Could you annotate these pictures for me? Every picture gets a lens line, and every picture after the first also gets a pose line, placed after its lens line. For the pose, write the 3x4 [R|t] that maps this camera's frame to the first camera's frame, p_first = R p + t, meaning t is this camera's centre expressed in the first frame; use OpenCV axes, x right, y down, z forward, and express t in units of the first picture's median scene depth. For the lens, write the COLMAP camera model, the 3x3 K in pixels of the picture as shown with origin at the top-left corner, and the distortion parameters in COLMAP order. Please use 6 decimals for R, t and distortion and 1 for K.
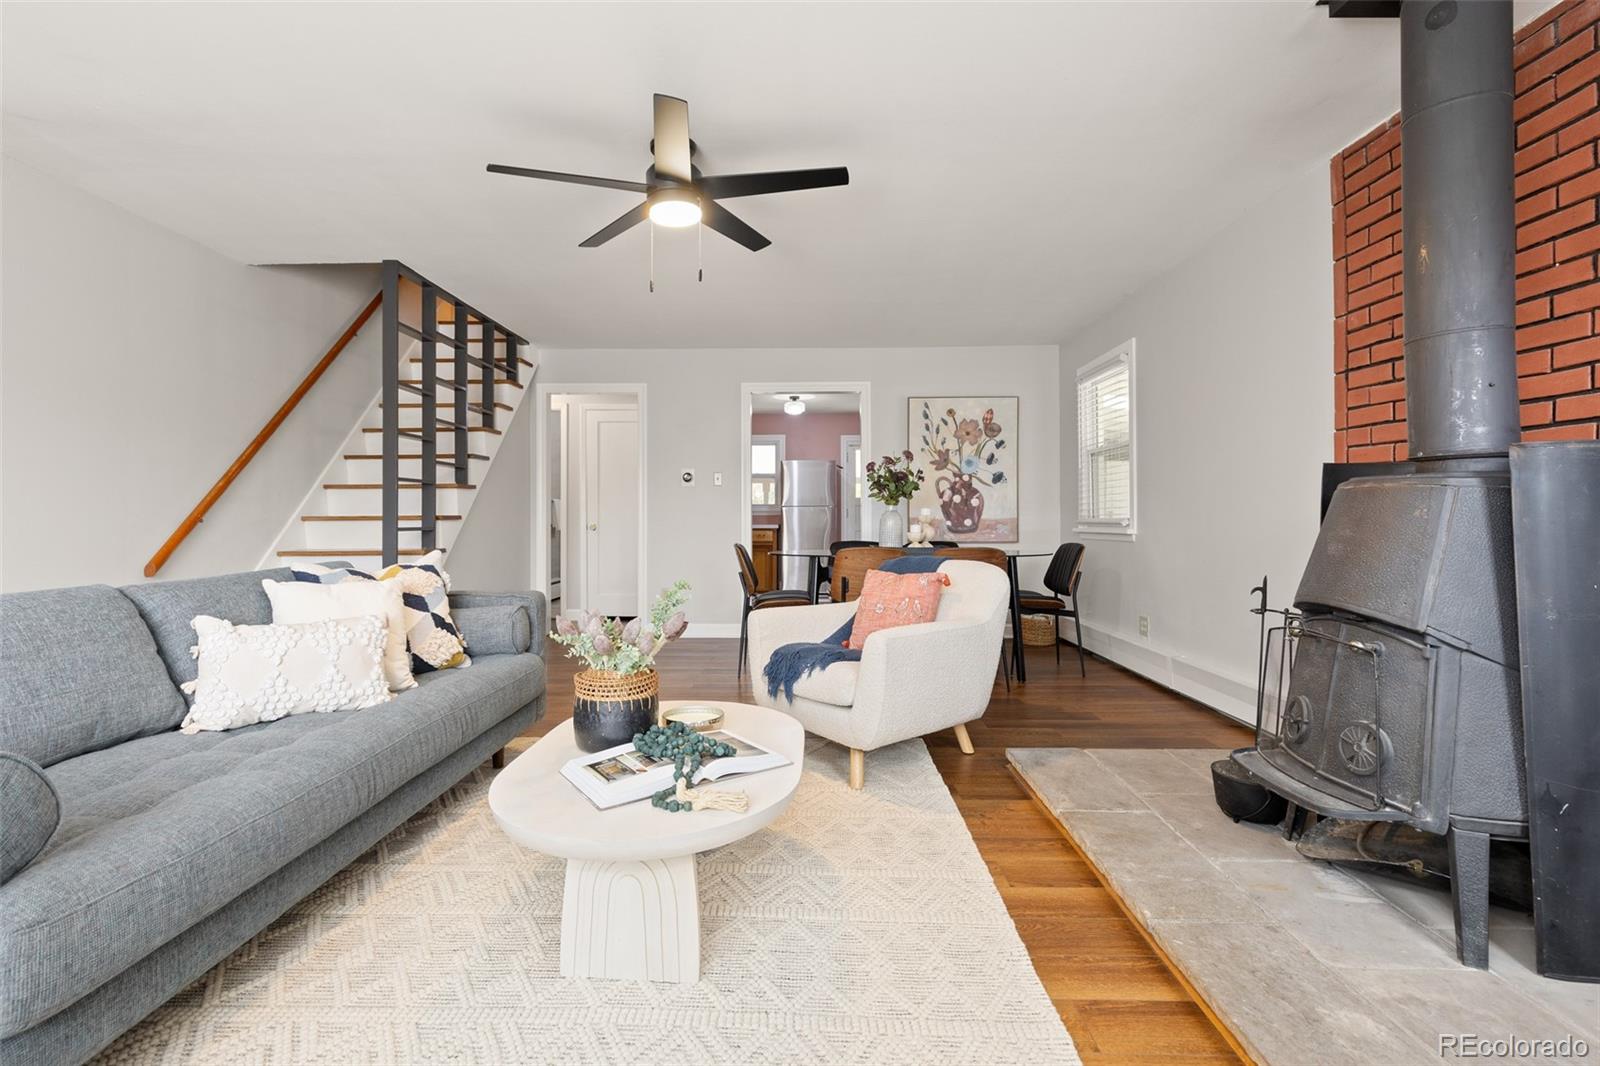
lens RADIAL K [[728.6, 0, 789.5], [0, 728.6, 504.8], [0, 0, 1]] dist [0.011815, -0.002950]
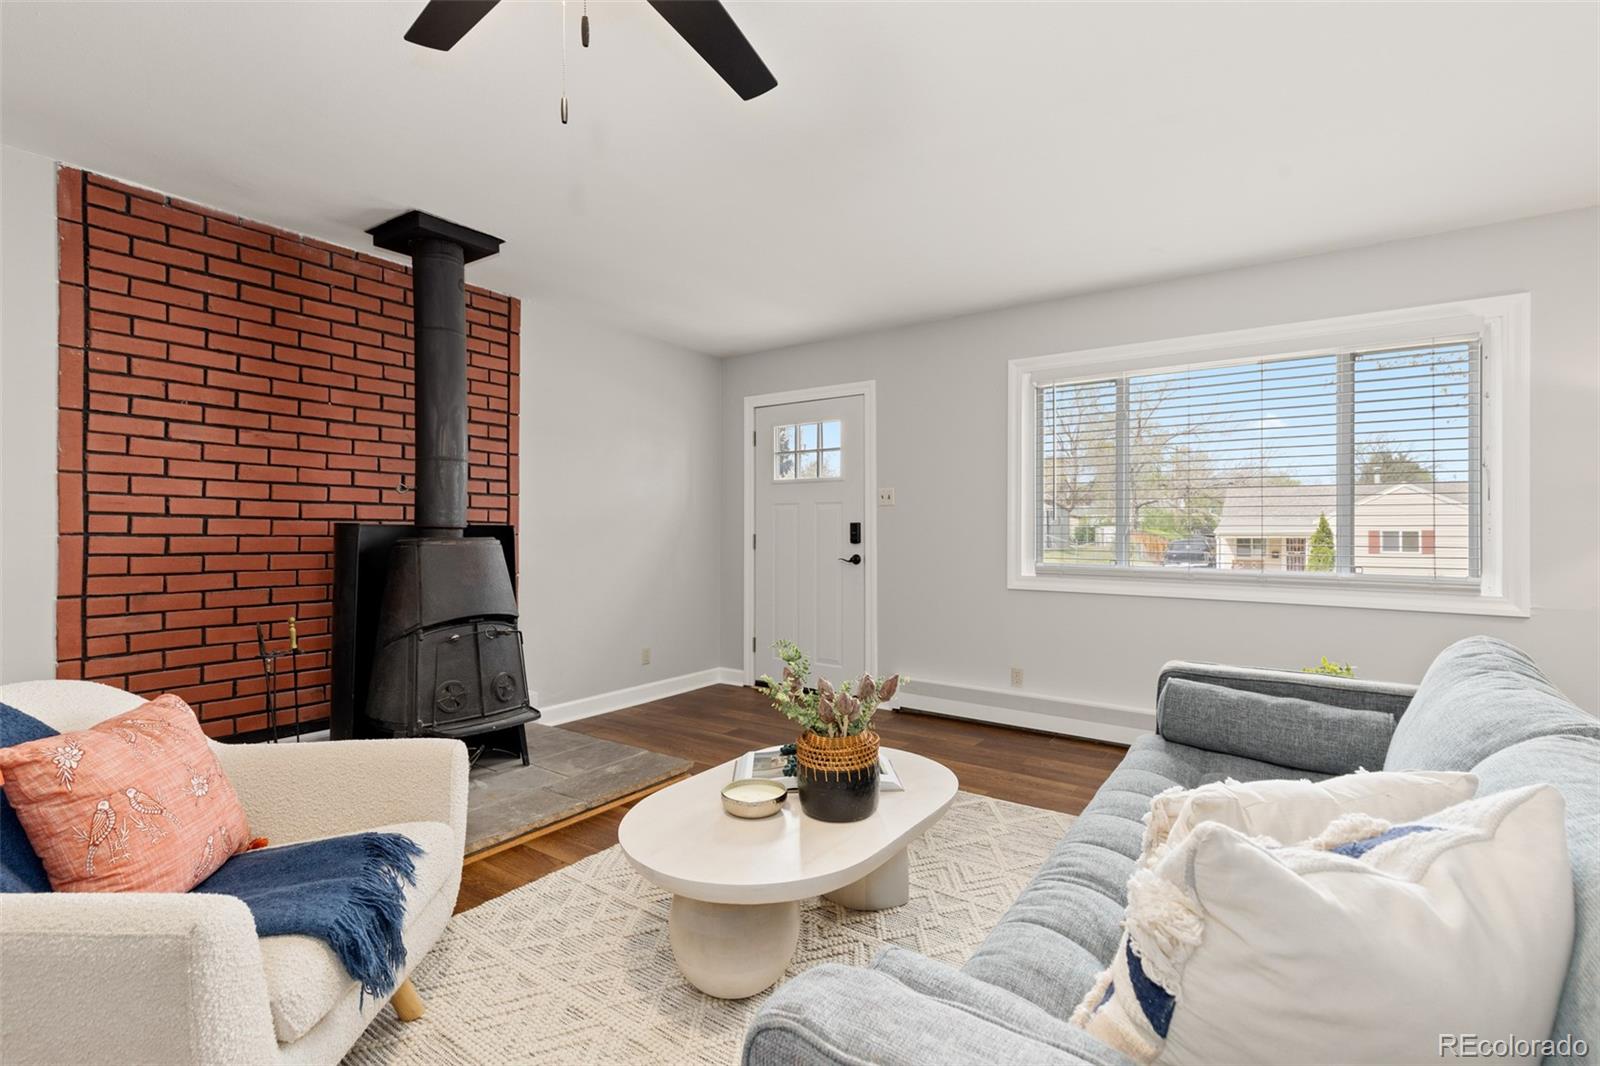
lens RADIAL K [[728.6, 0, 794.8], [0, 728.6, 525.3], [0, 0, 1]] dist [0.011815, -0.002950]
pose [[-0.828059, 0.004676, 0.560621, -0.410233], [-0.007581, 0.999780, -0.019536, -0.020537], [-0.560589, -0.020428, -0.827842, 1.021154]]
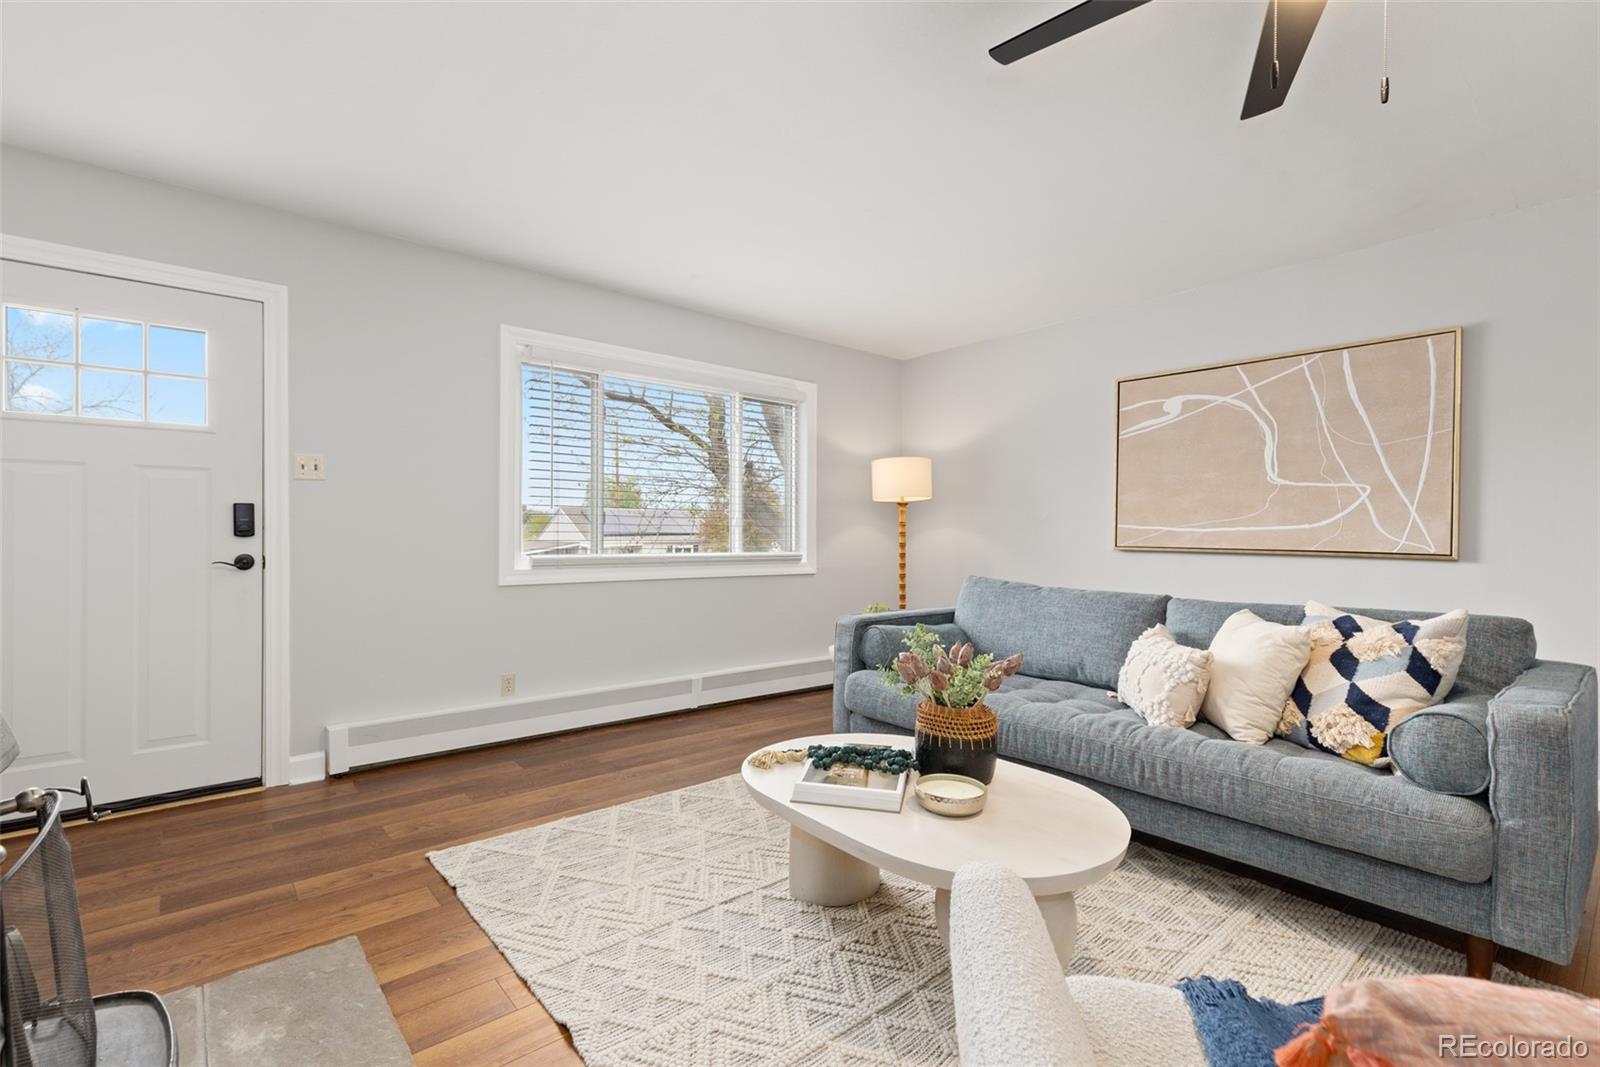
lens RADIAL K [[728.6, 0, 794.6], [0, 728.6, 531.3], [0, 0, 1]] dist [0.011815, -0.002950]
pose [[-0.750114, -0.000291, -0.661308, 0.347994], [0.008070, 0.999921, -0.009593, -0.007096], [0.661259, -0.012532, -0.750053, 0.895796]]
